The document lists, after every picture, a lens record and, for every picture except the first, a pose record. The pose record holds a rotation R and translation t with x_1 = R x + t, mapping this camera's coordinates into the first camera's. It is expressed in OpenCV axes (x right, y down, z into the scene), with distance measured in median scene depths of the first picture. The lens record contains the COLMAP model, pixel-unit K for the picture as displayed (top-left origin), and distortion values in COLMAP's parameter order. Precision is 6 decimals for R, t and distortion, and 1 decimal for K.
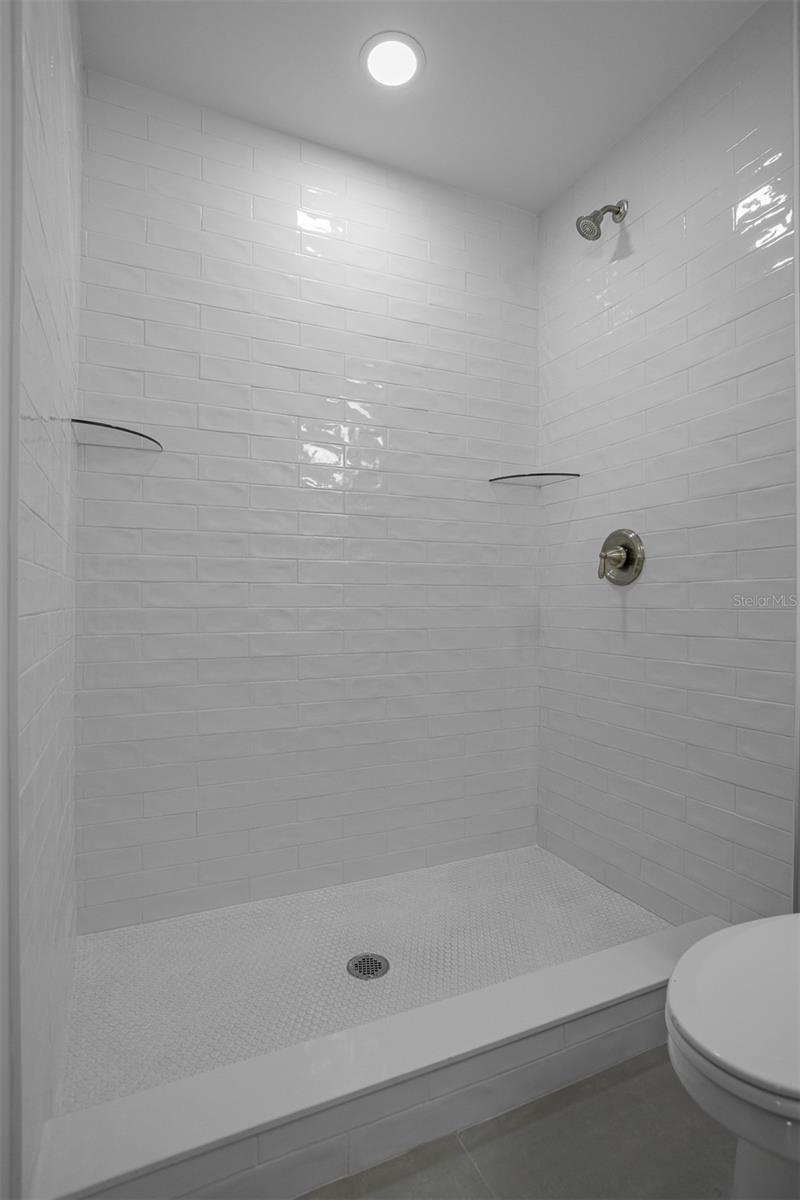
lens RADIAL K [[613.3, 0, 406.5], [0, 613.3, 594.3], [0, 0, 1]] dist [-0.056178, 0.031823]
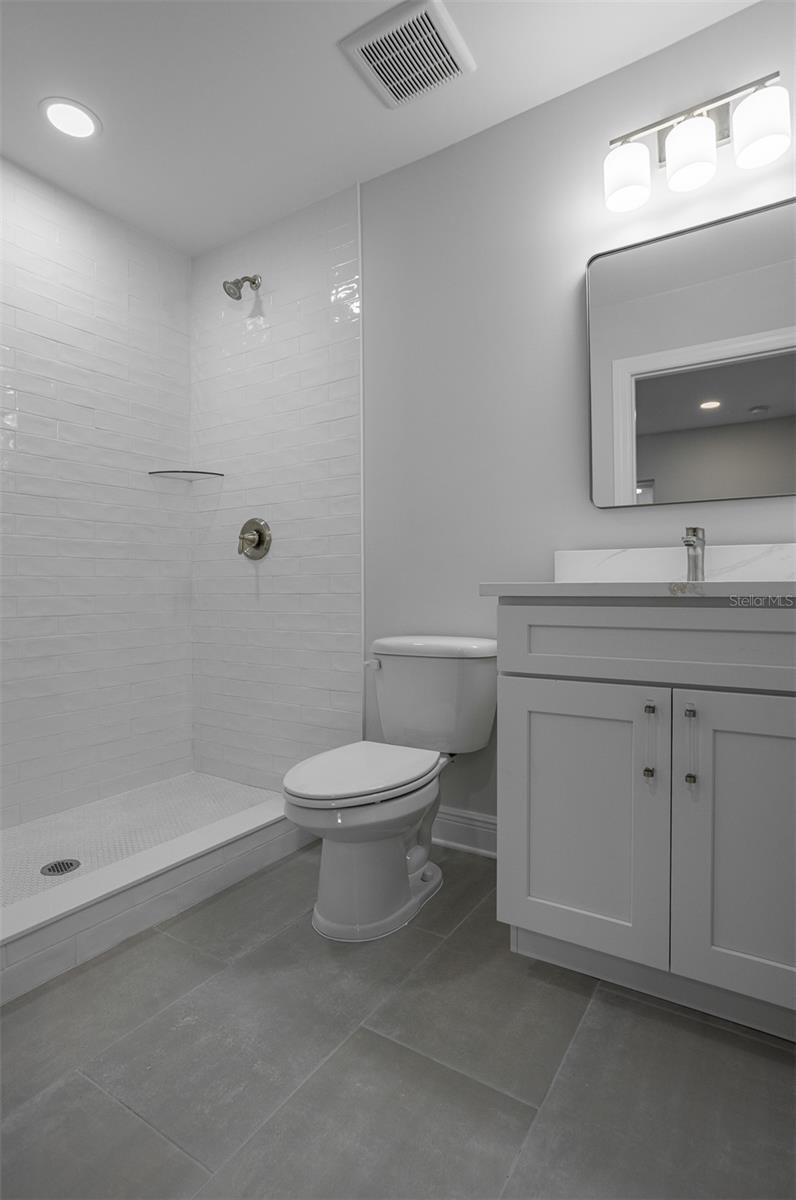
lens RADIAL K [[613.3, 0, 404.5], [0, 613.3, 594.3], [0, 0, 1]] dist [-0.056178, 0.031823]
pose [[0.838935, -0.014741, 0.544032, -0.111617], [0.004884, 0.999797, 0.019559, 0.037873], [-0.544210, -0.013752, 0.838836, -0.329108]]
